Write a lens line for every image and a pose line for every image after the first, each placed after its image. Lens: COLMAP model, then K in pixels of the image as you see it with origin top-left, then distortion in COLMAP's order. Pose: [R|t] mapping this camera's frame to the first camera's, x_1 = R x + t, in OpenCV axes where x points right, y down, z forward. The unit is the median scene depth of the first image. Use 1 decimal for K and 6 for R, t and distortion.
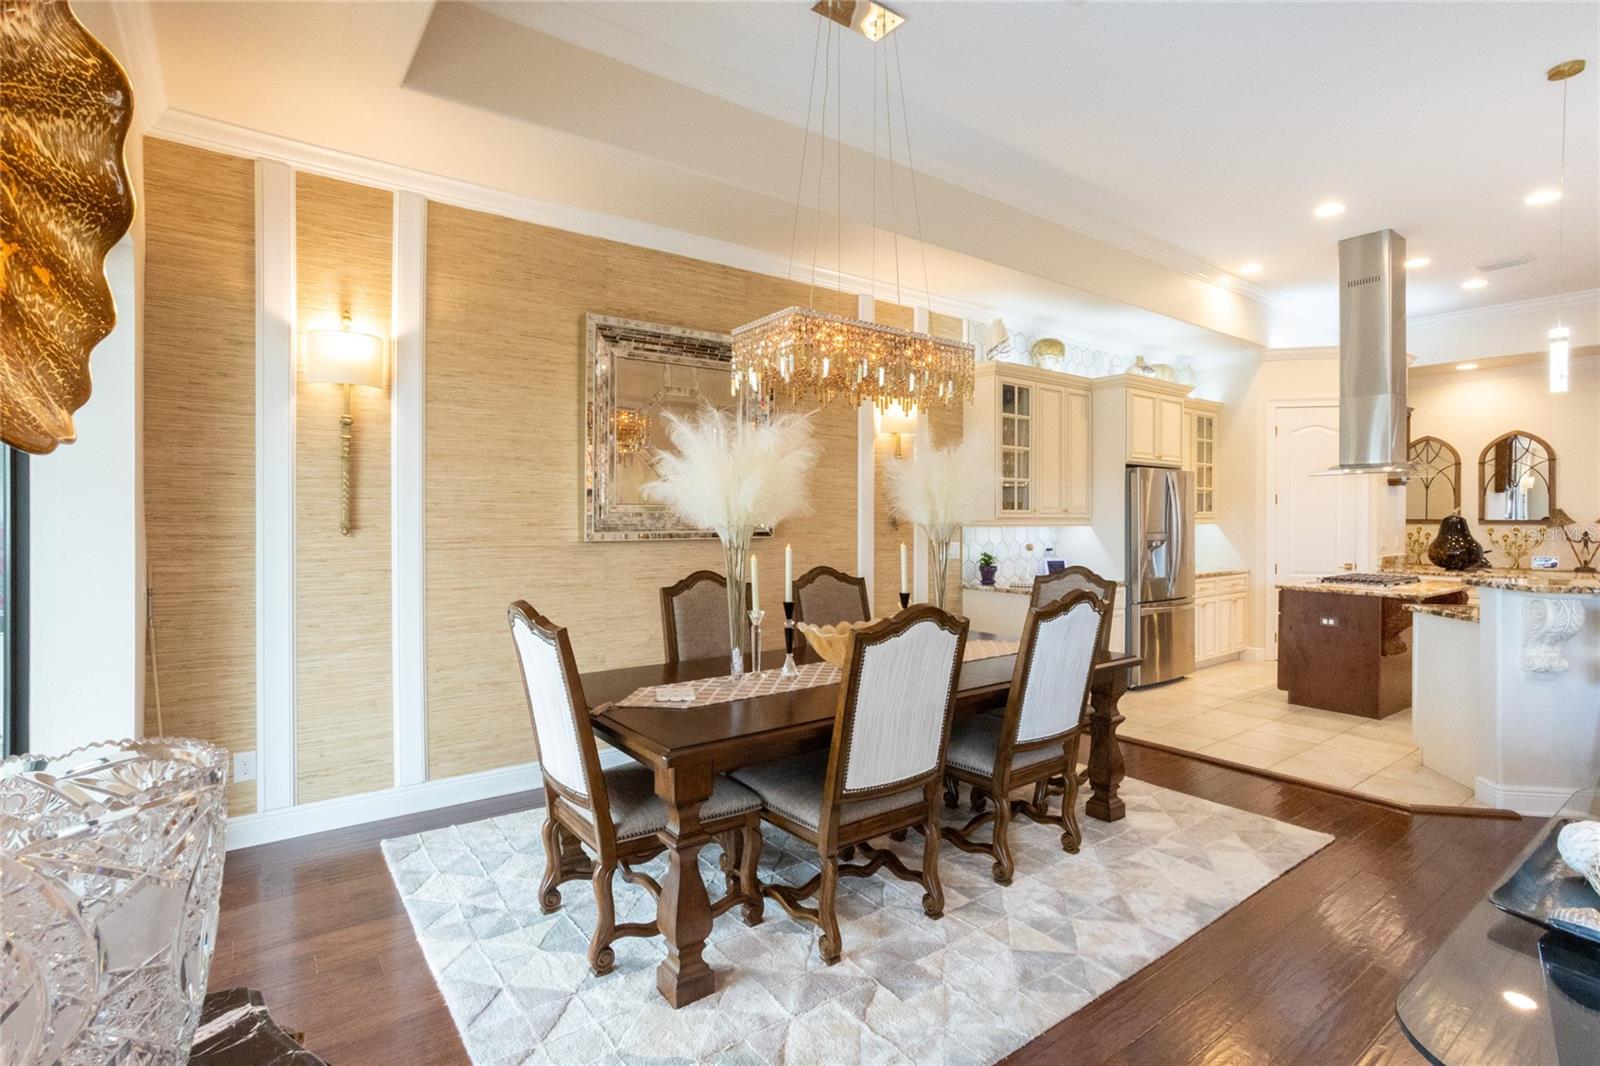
lens RADIAL K [[782.2, 0, 792.1], [0, 782.2, 526.7], [0, 0, 1]] dist [-0.056998, 0.036559]
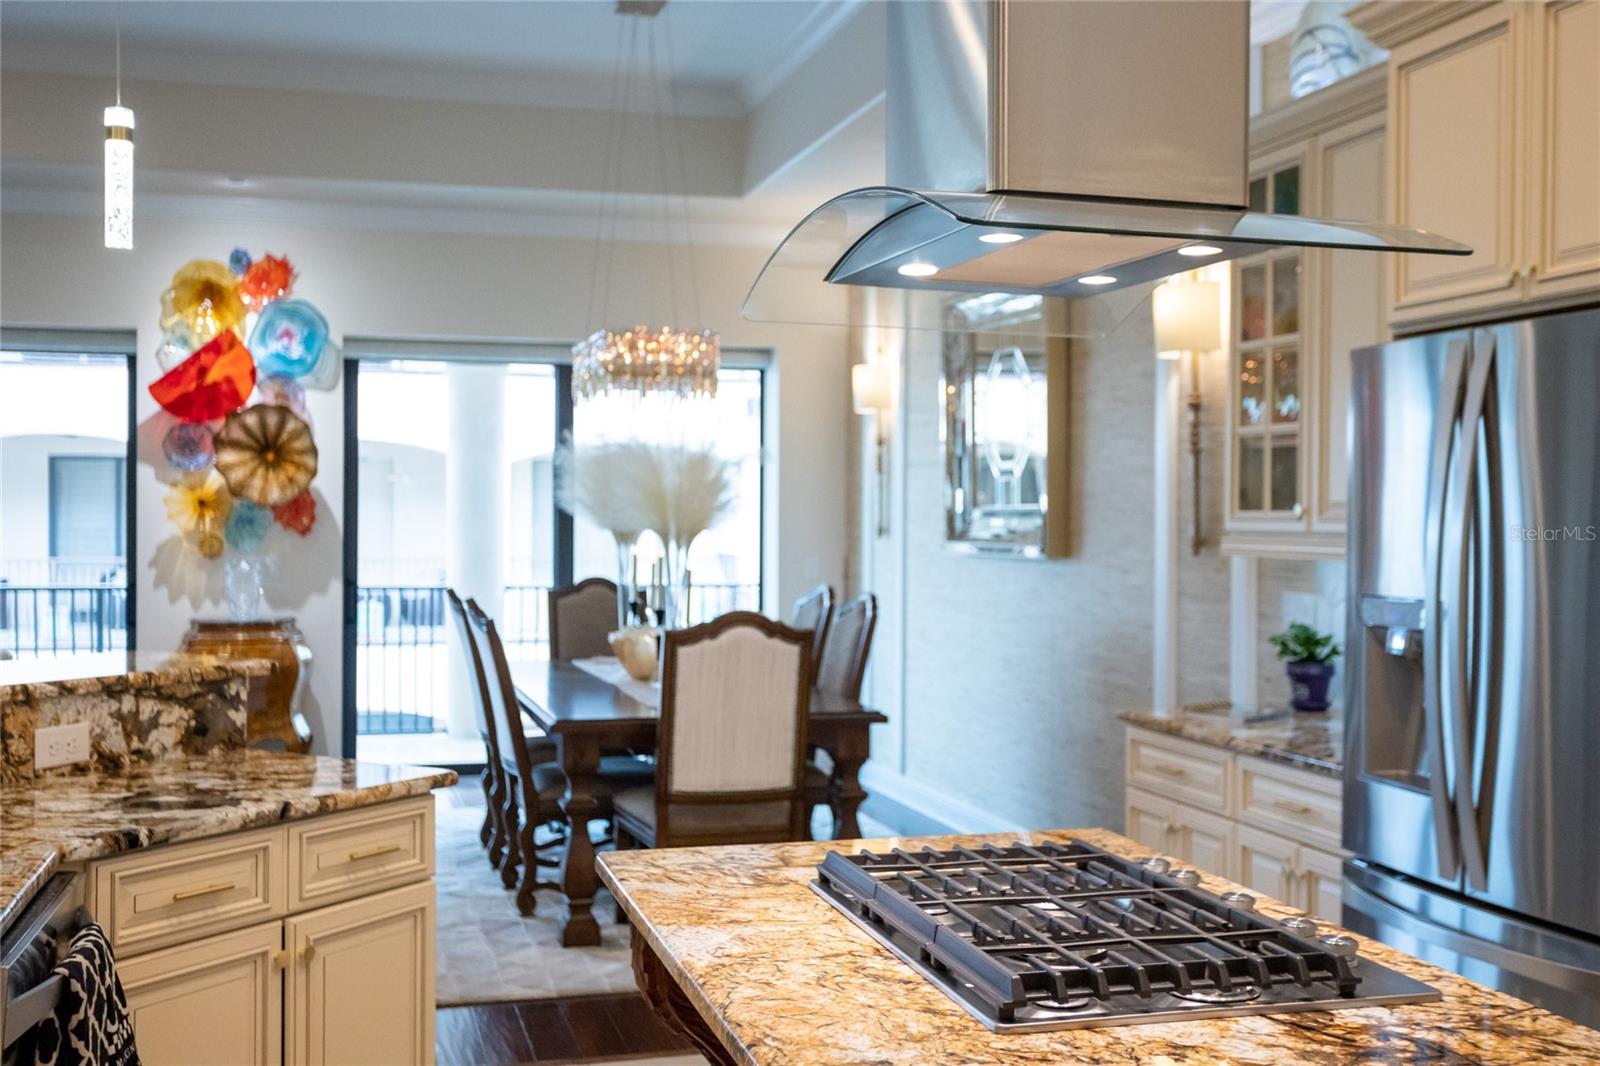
lens RADIAL K [[1758.9, 0, 781.6], [0, 1758.9, 528.7], [0, 0, 1]] dist [0.017320, 0.017528]
pose [[-0.370279, 0.003823, -0.928913, 1.077284], [-0.017136, 0.999793, 0.010945, -0.017198], [0.928762, 0.019971, -0.370137, 1.029052]]
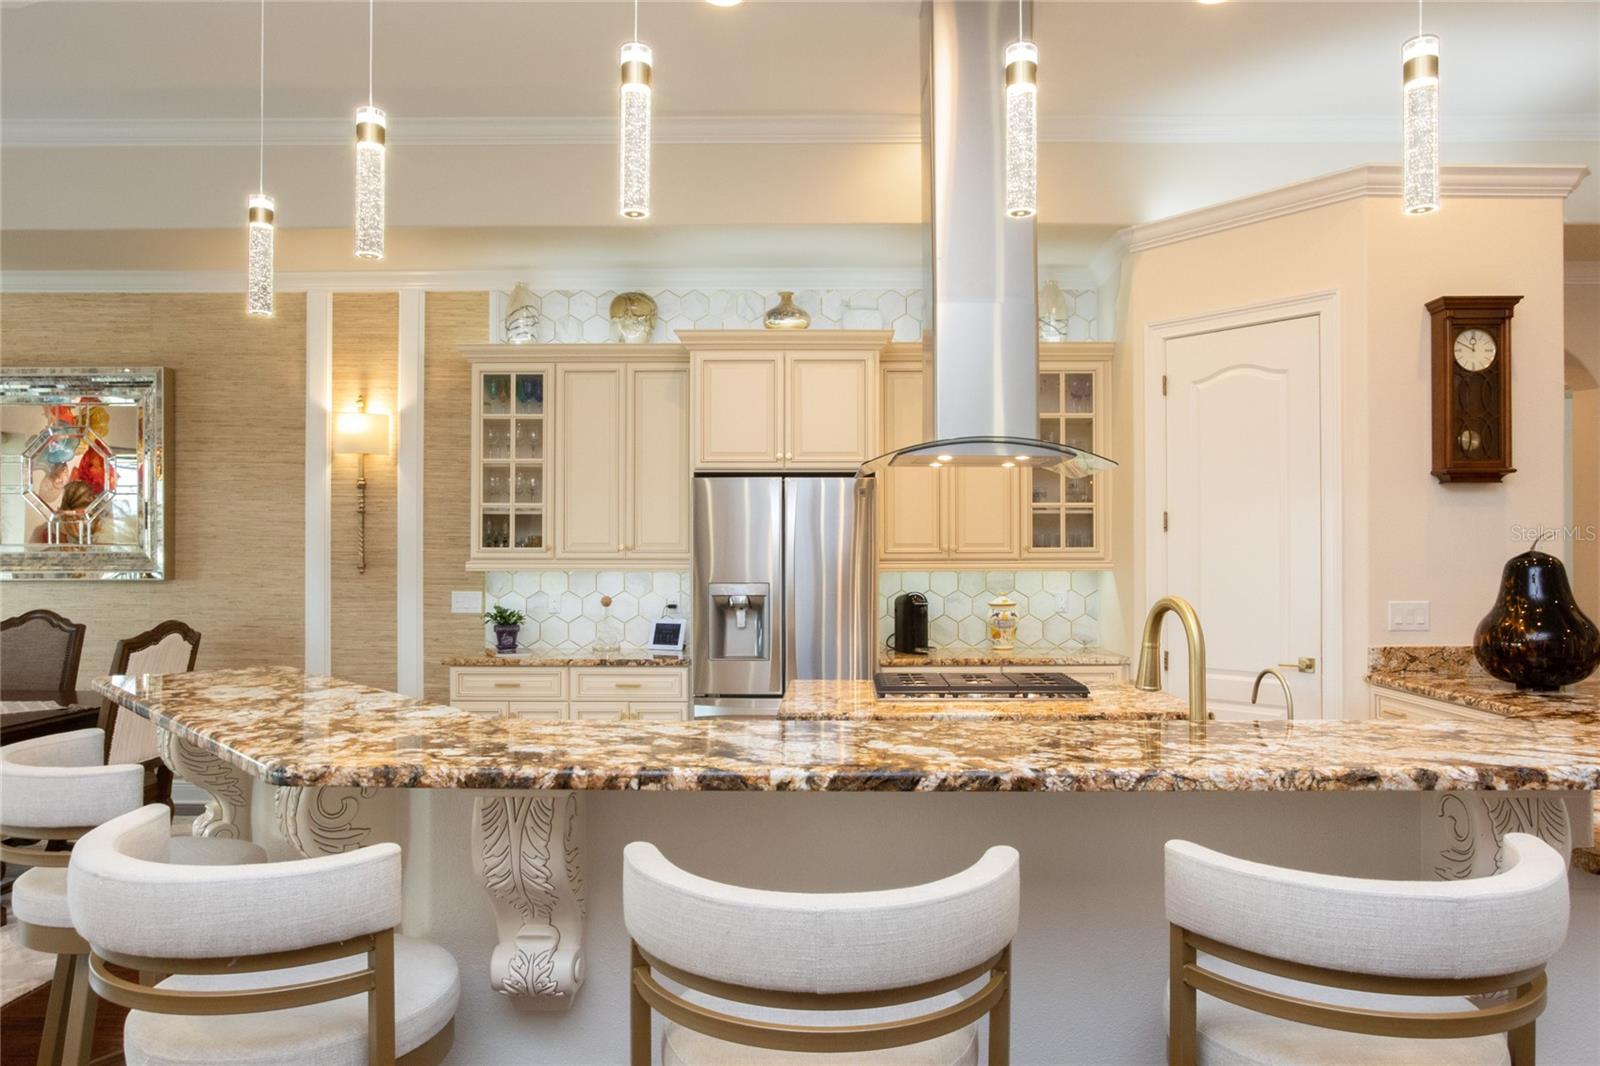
lens RADIAL K [[1030.5, 0, 824.1], [0, 1030.5, 548.8], [0, 0, 1]] dist [-0.008998, 0.002188]
pose [[0.794789, -0.005354, -0.606863, 1.023499], [-0.007643, 0.999793, -0.018831, -0.004196], [0.606838, 0.019605, 0.794583, 0.396354]]
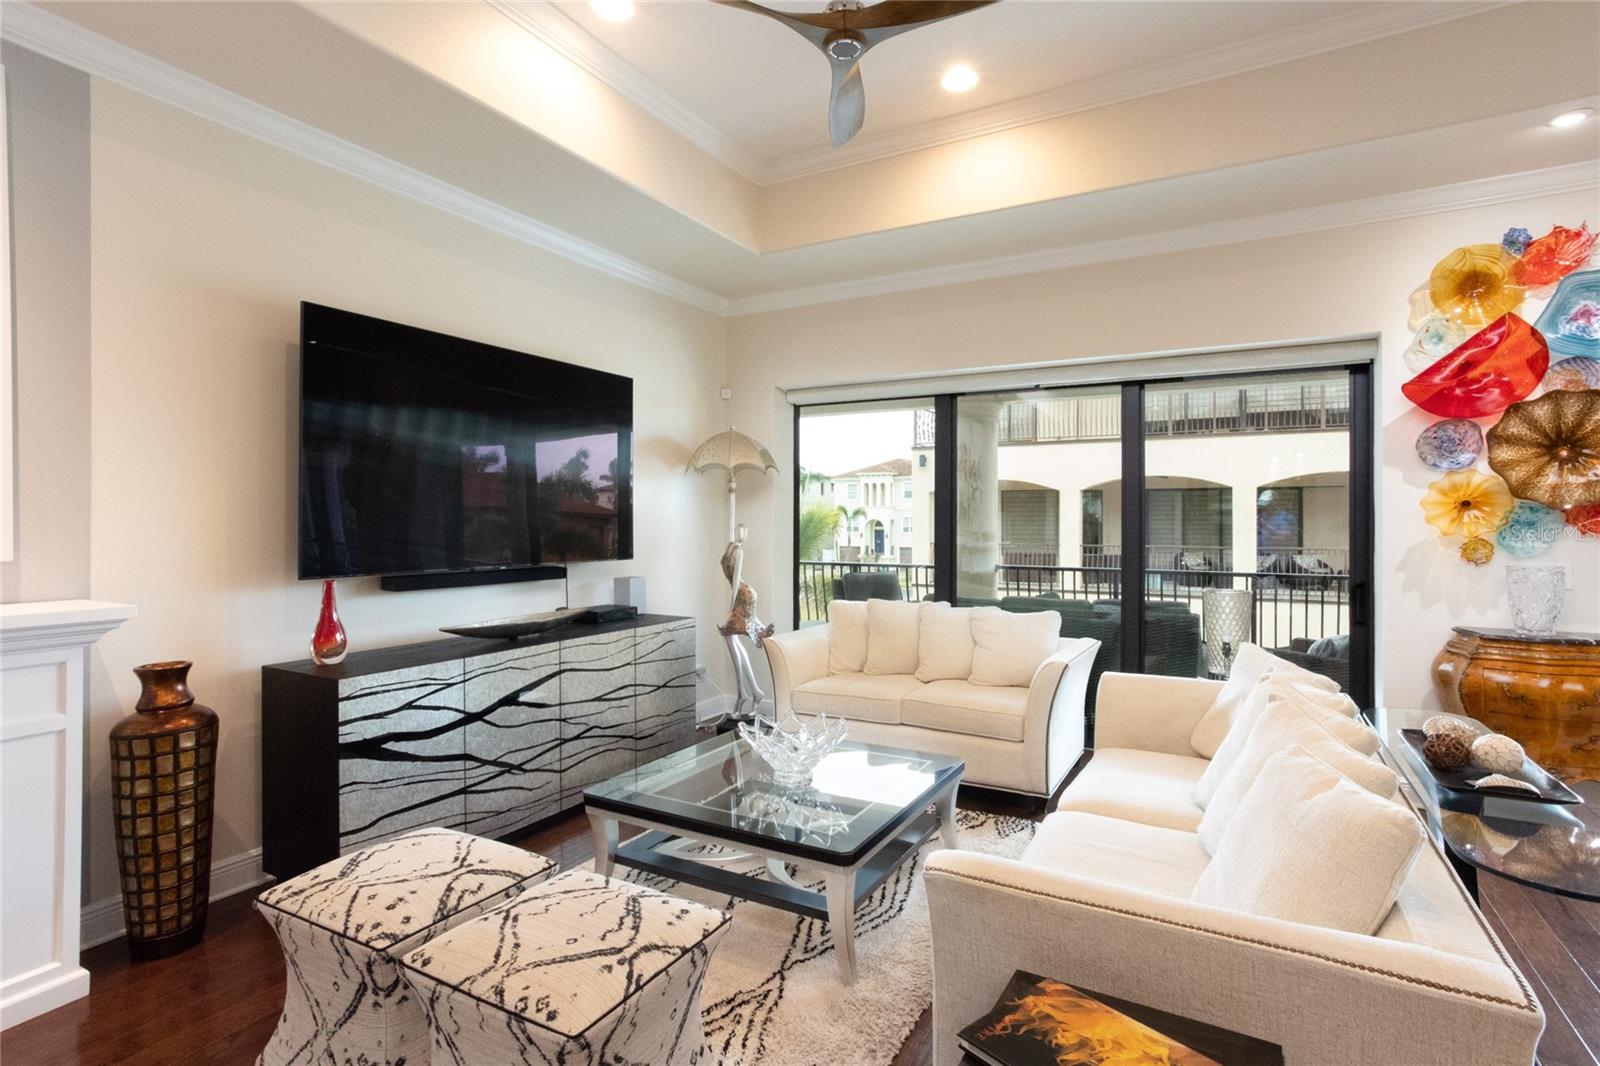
lens RADIAL K [[746.7, 0, 808.7], [0, 746.7, 521.4], [0, 0, 1]] dist [0.003366, 0.001241]
pose [[-0.916511, -0.002272, -0.400003, 0.612786], [-0.006529, 0.999936, 0.009279, -0.004008], [0.399956, 0.011116, -0.916467, 0.384512]]
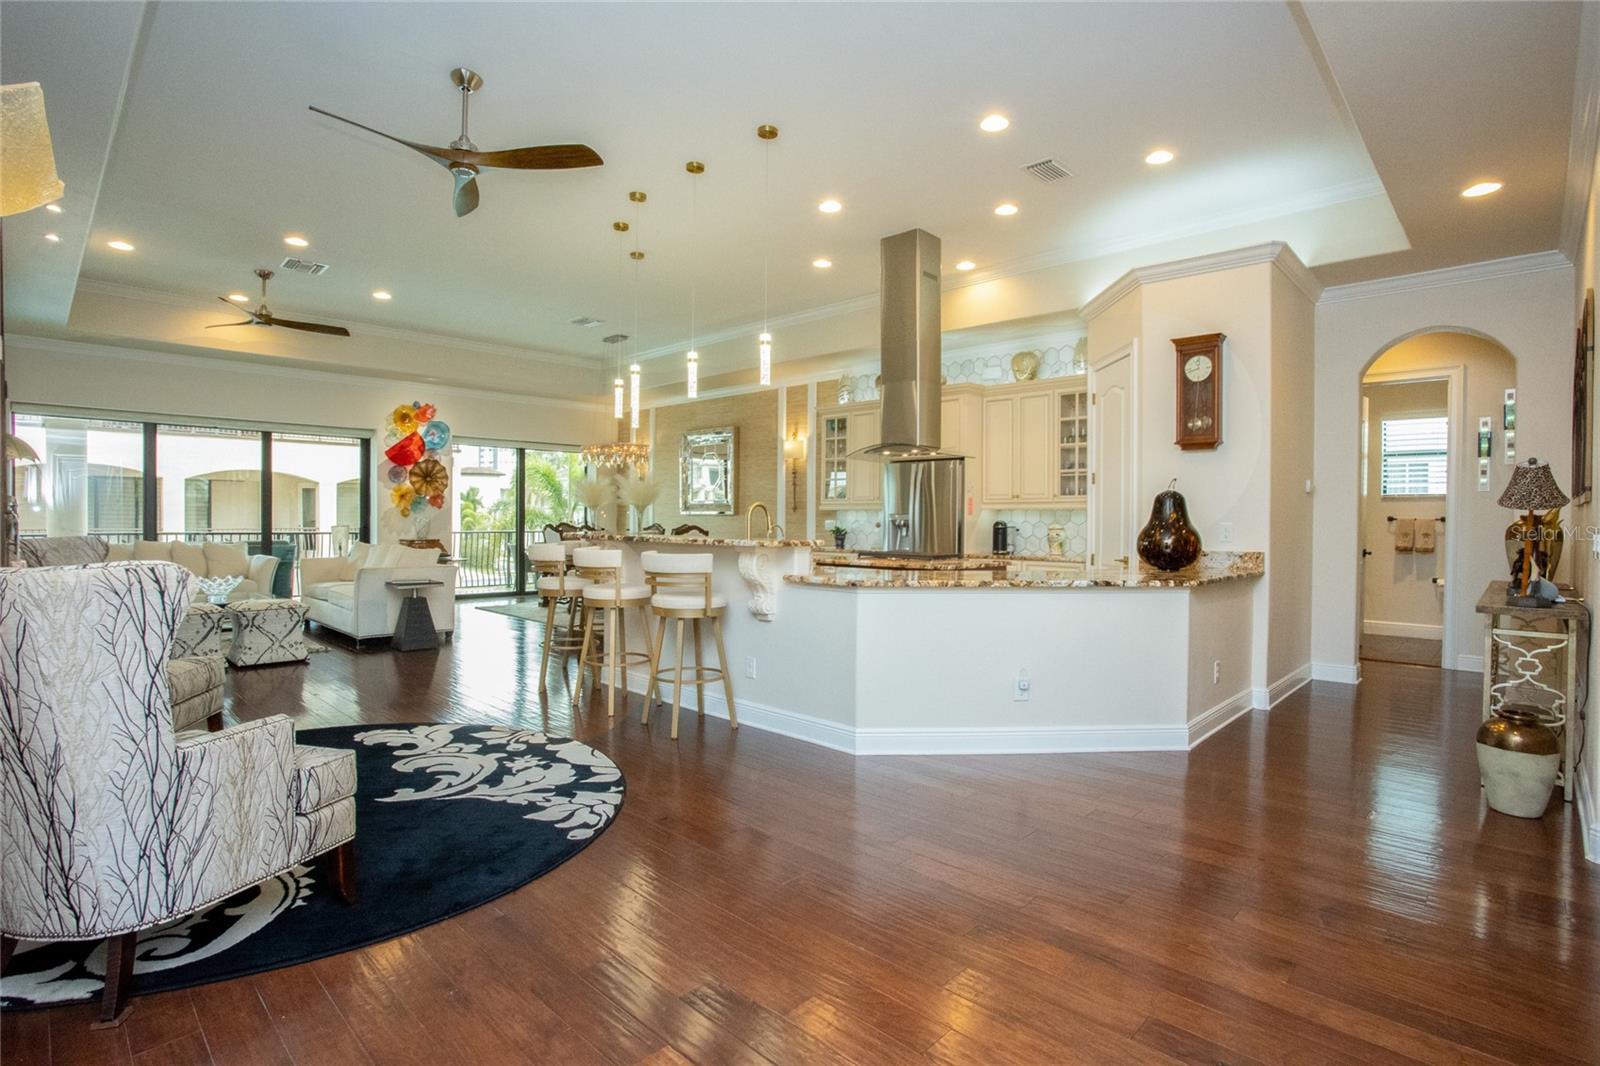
lens RADIAL K [[795.6, 0, 788.5], [0, 795.6, 527.6], [0, 0, 1]] dist [-0.052825, 0.027375]
pose [[0.145685, 0.011996, -0.989258, 1.728253], [-0.019951, 0.999759, 0.009185, 0.021601], [0.989130, 0.018398, 0.145889, 0.637999]]
